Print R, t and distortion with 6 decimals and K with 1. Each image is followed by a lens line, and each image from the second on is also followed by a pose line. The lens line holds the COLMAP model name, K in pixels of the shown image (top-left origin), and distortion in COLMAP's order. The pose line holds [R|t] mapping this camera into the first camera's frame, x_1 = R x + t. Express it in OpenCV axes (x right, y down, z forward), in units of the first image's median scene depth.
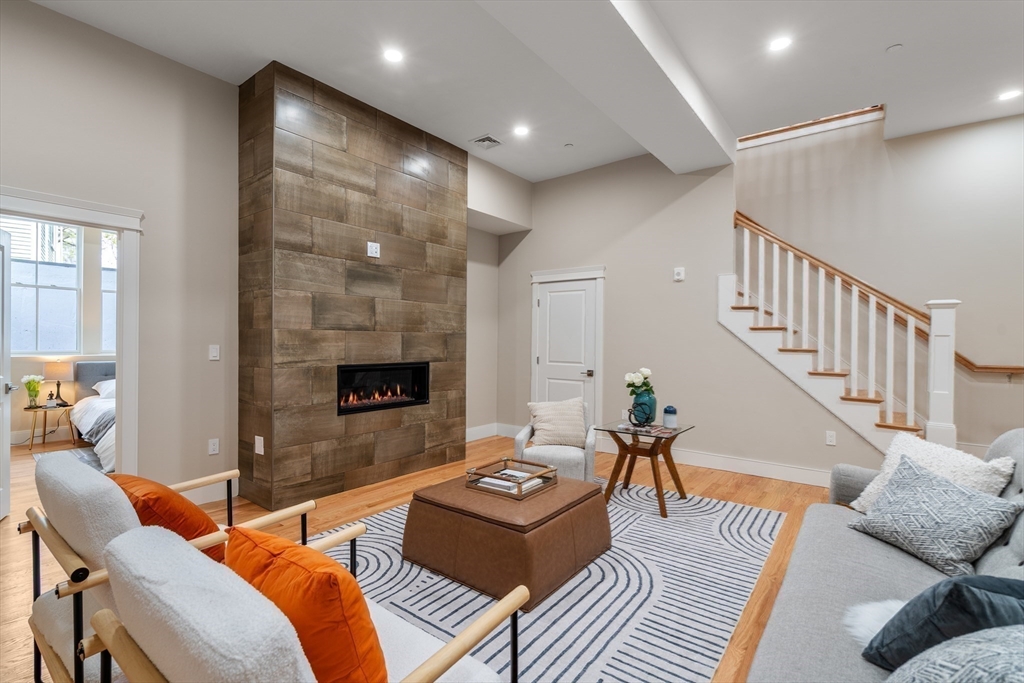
lens RADIAL K [[471.7, 0, 507.9], [0, 471.7, 342.6], [0, 0, 1]] dist [0.001214, 0.000839]
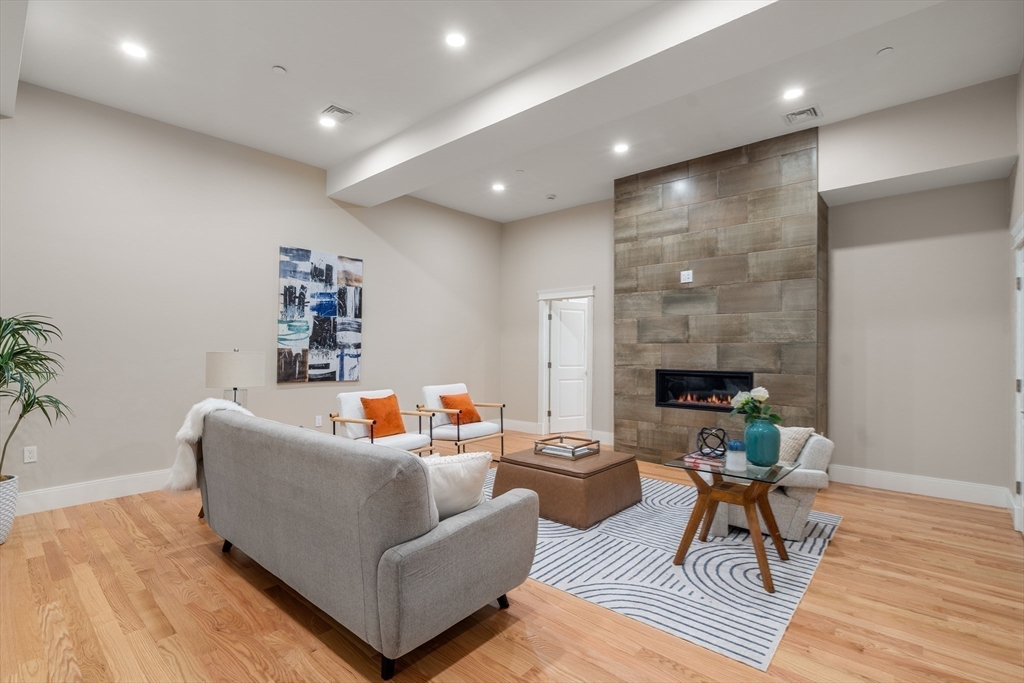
lens RADIAL K [[471.7, 0, 506.0], [0, 471.7, 344.4], [0, 0, 1]] dist [0.001214, 0.000839]
pose [[-0.065494, -0.014636, -0.997746, 0.962821], [-0.003725, 0.999889, -0.014423, -0.002044], [0.997846, 0.002772, -0.065542, 0.615745]]
